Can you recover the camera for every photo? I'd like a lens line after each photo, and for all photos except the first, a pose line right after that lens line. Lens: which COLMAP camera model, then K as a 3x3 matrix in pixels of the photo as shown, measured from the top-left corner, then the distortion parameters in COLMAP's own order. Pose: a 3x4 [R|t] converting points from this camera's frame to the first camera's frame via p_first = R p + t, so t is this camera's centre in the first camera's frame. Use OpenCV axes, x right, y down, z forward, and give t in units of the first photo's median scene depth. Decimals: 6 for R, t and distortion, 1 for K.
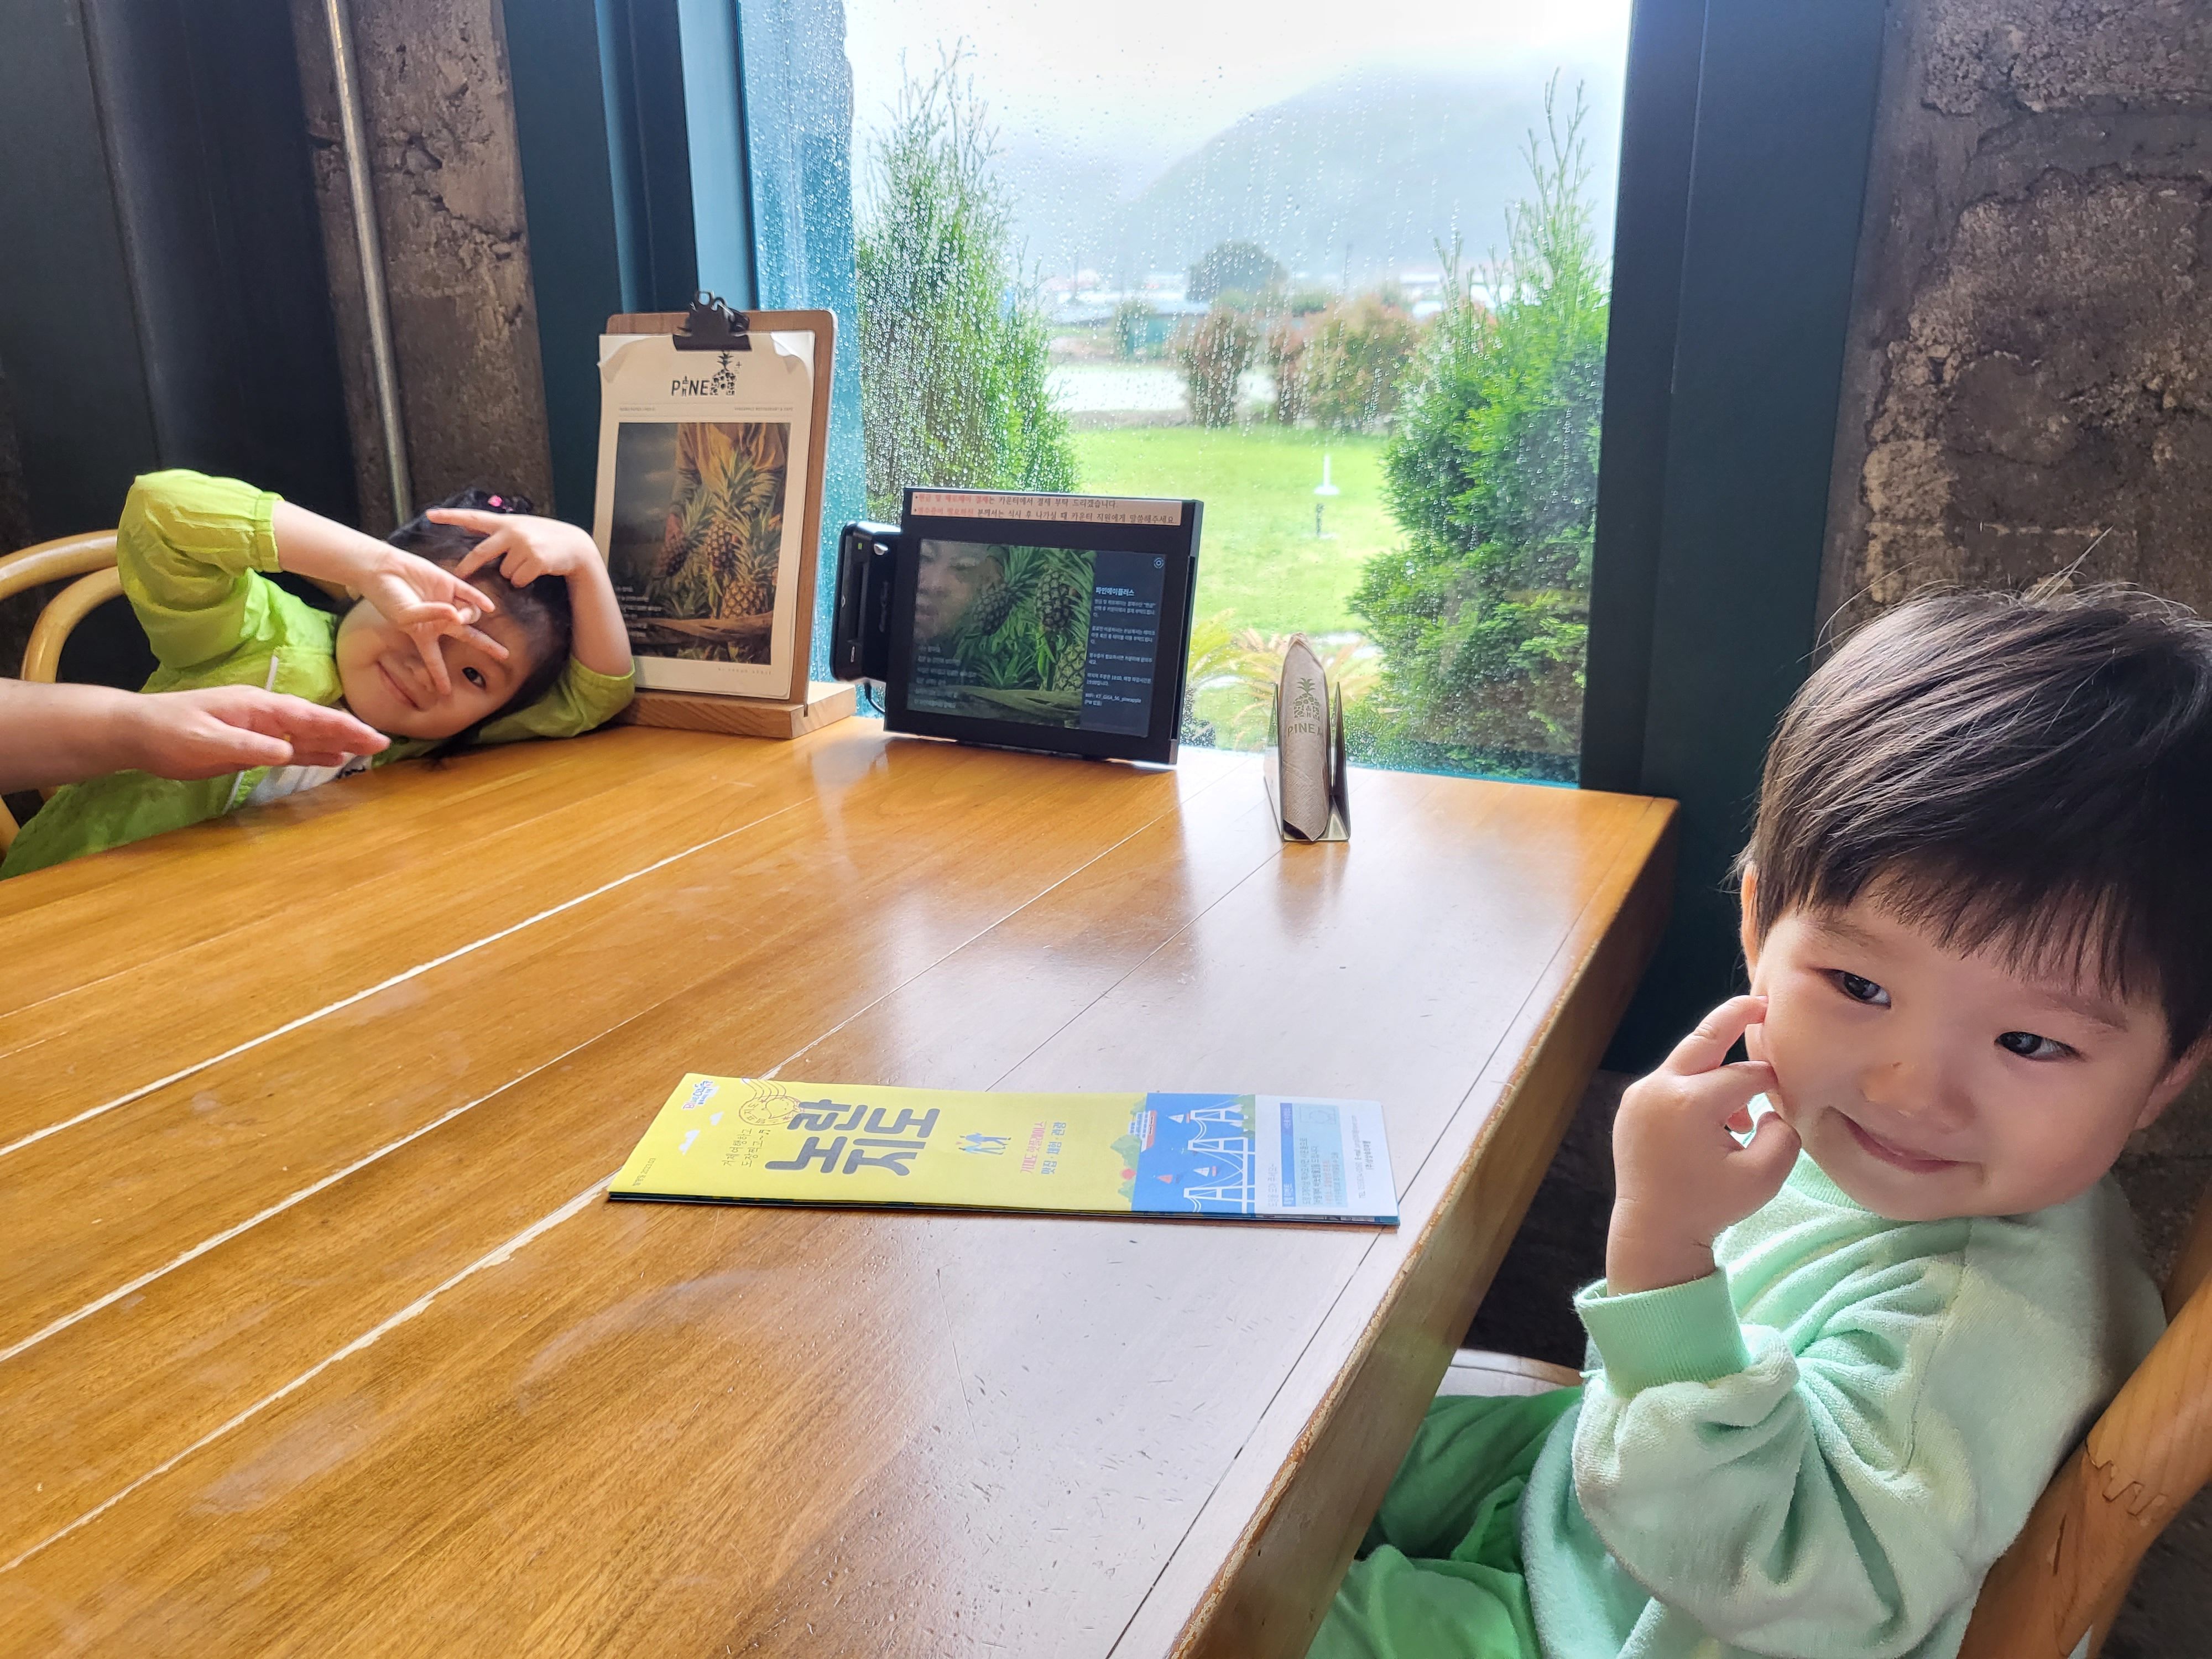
lens RADIAL K [[1733.0, 0, 1092.9], [0, 1733.0, 799.9], [0, 0, 1]] dist [-0.013046, 0.086522]
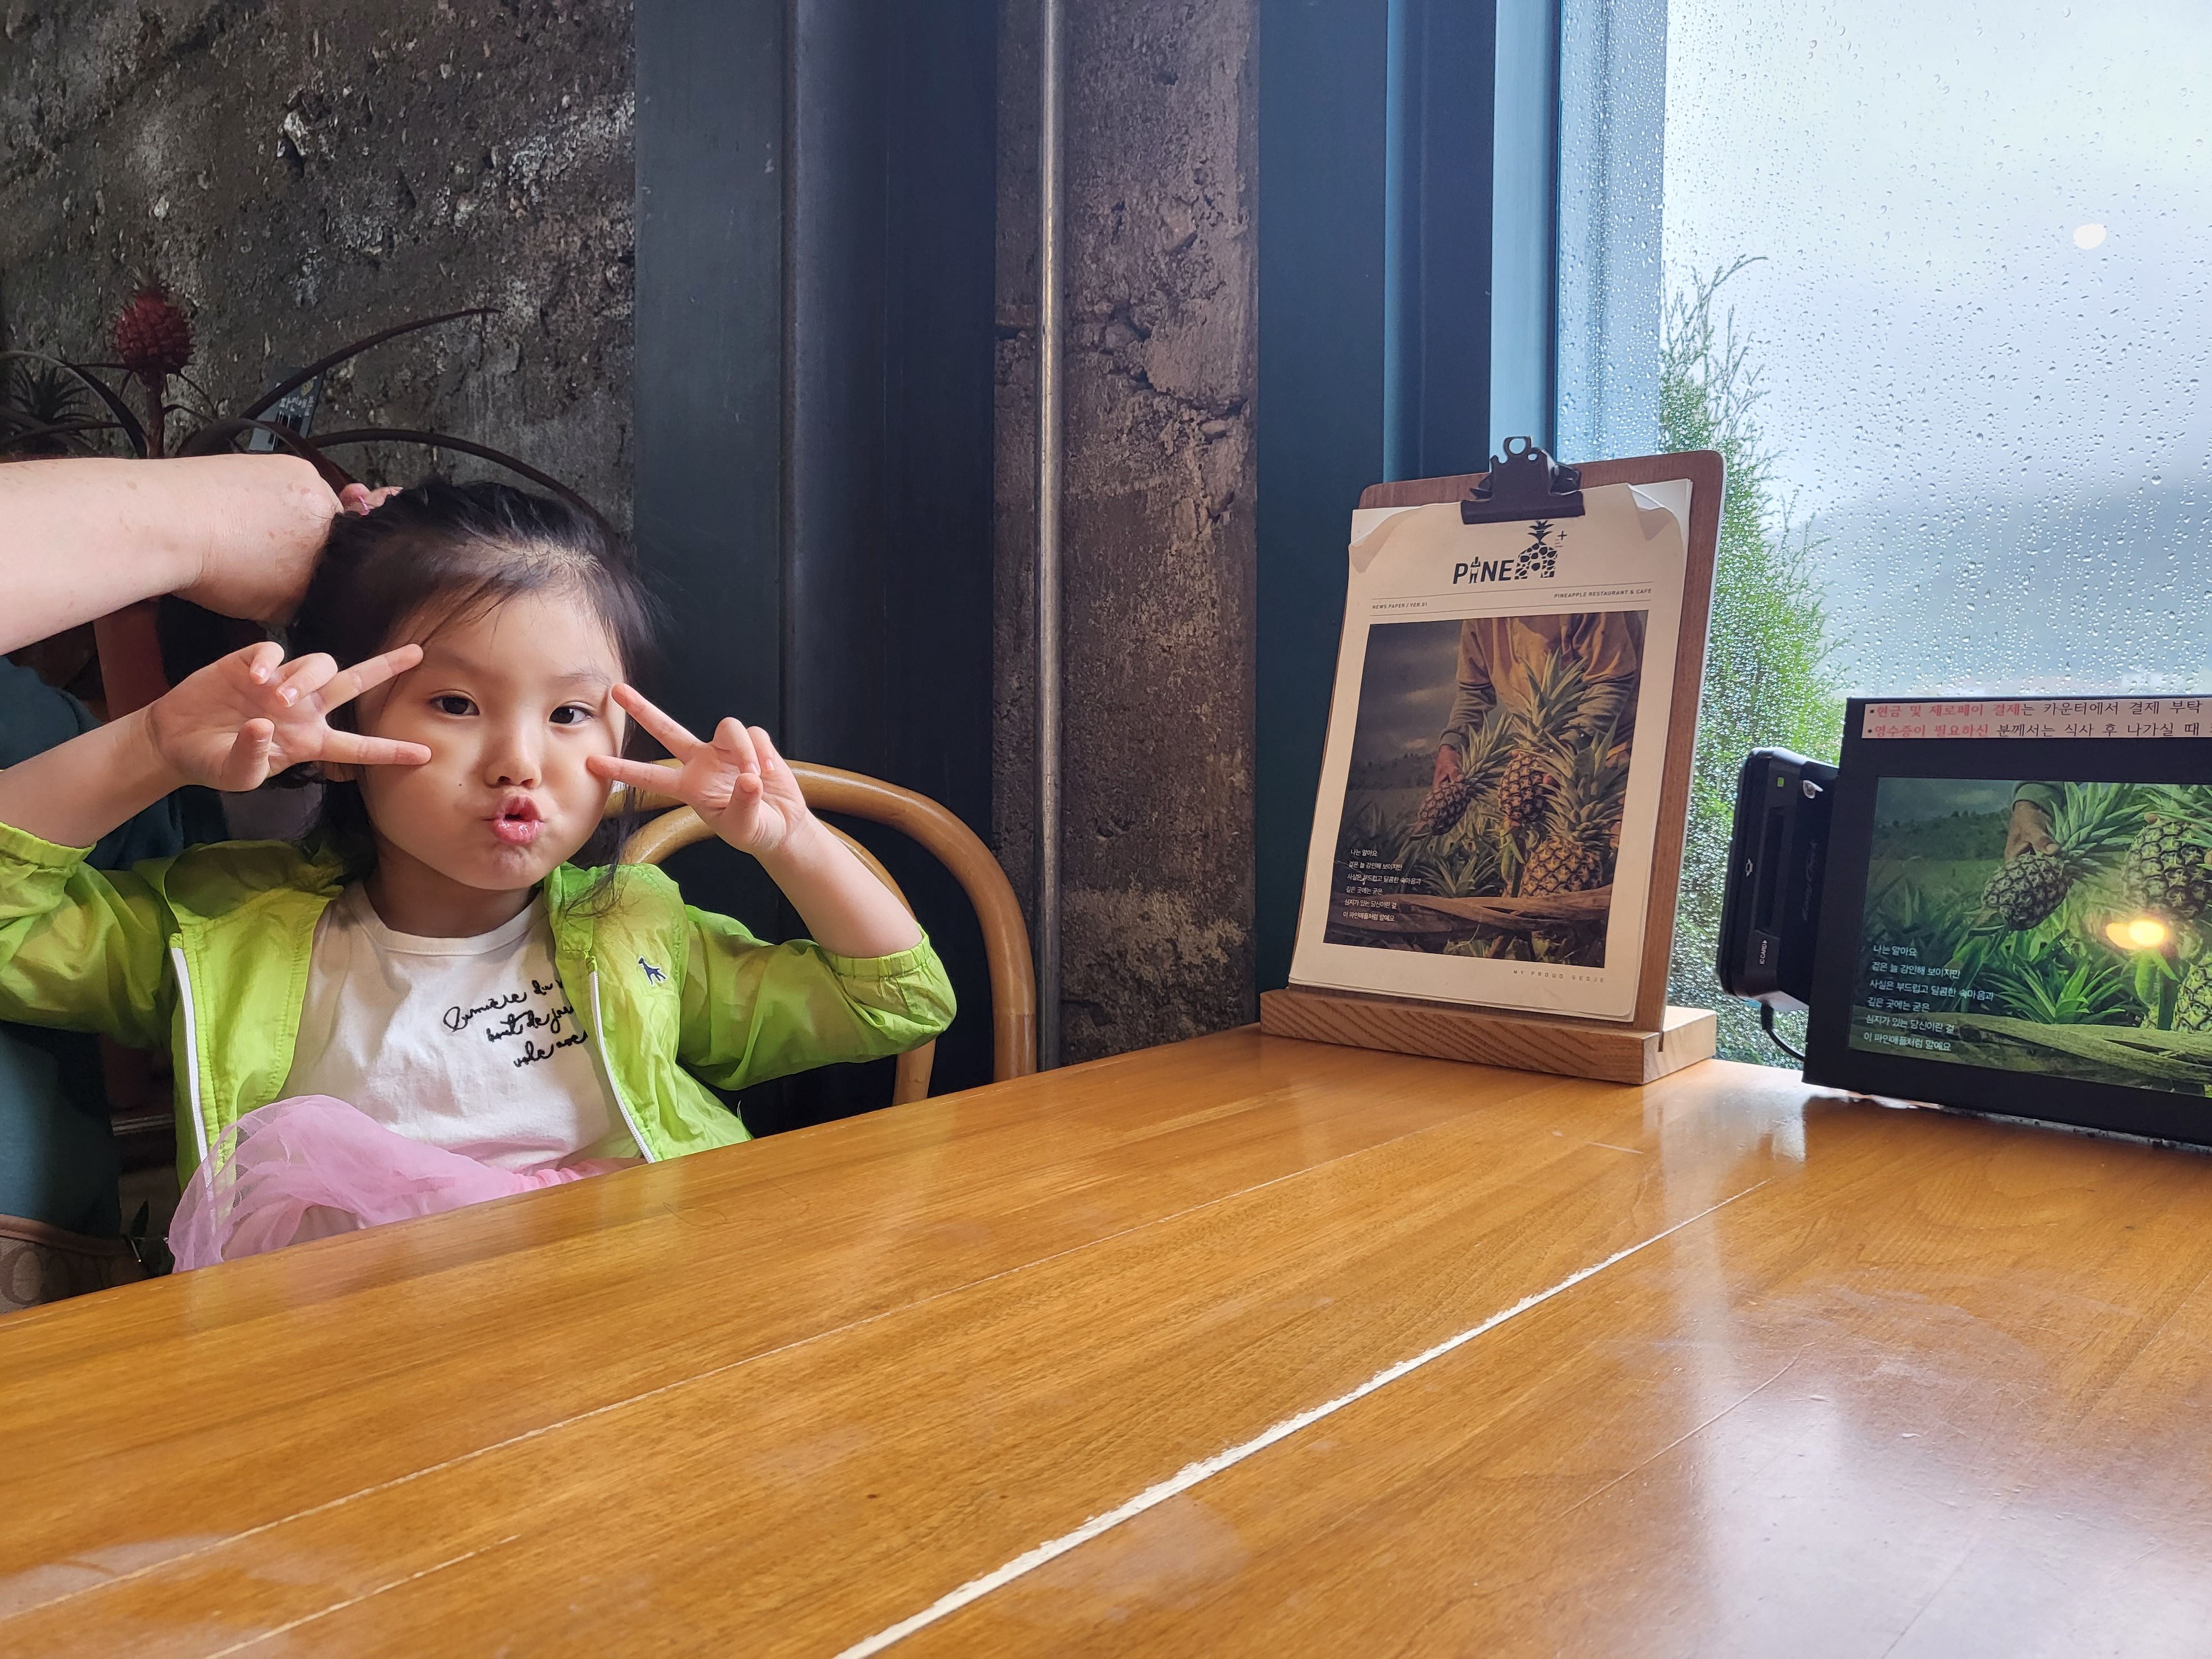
lens RADIAL K [[1682.8, 0, 1106.0], [0, 1682.8, 829.5], [0, 0, 1]] dist [-0.124059, 0.231660]
pose [[0.962922, 0.037153, -0.267210, -0.197550], [-0.093927, 0.974672, -0.202959, 0.014777], [0.252902, 0.220532, 0.942023, 0.353250]]
